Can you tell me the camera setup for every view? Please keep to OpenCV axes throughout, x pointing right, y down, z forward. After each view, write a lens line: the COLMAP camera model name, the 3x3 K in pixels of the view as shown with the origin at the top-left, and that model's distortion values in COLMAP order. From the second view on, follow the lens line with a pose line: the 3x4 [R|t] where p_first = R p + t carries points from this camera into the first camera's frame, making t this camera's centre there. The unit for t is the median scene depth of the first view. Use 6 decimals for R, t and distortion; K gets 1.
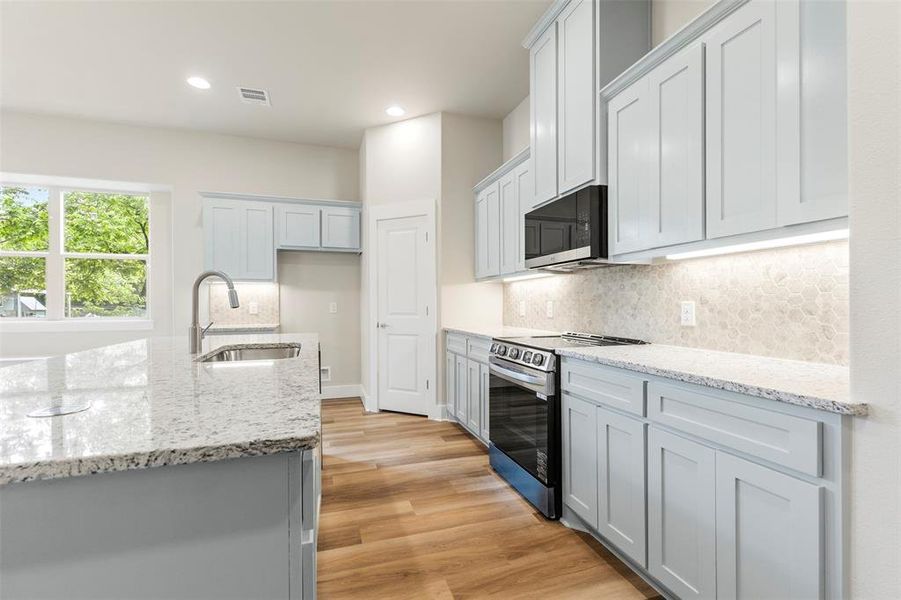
lens RADIAL K [[412.7, 0, 454.7], [0, 412.7, 307.8], [0, 0, 1]] dist [0.009082, -0.000106]
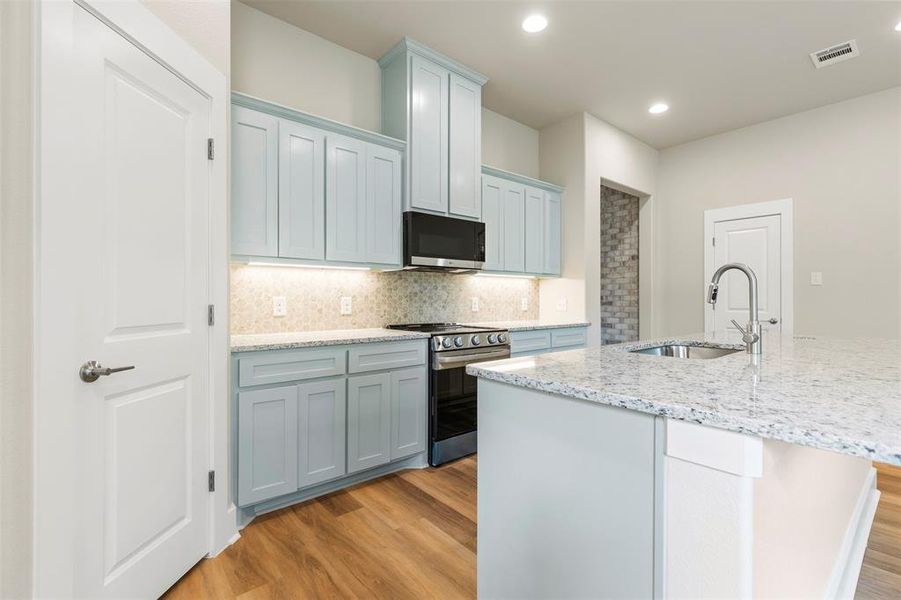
lens RADIAL K [[412.7, 0, 454.0], [0, 412.7, 294.3], [0, 0, 1]] dist [0.009082, -0.000106]
pose [[-0.385108, 0.016142, 0.922730, -0.856401], [0.012748, 0.999845, -0.012171, -0.008419], [-0.922783, 0.007076, -0.385254, 1.377499]]
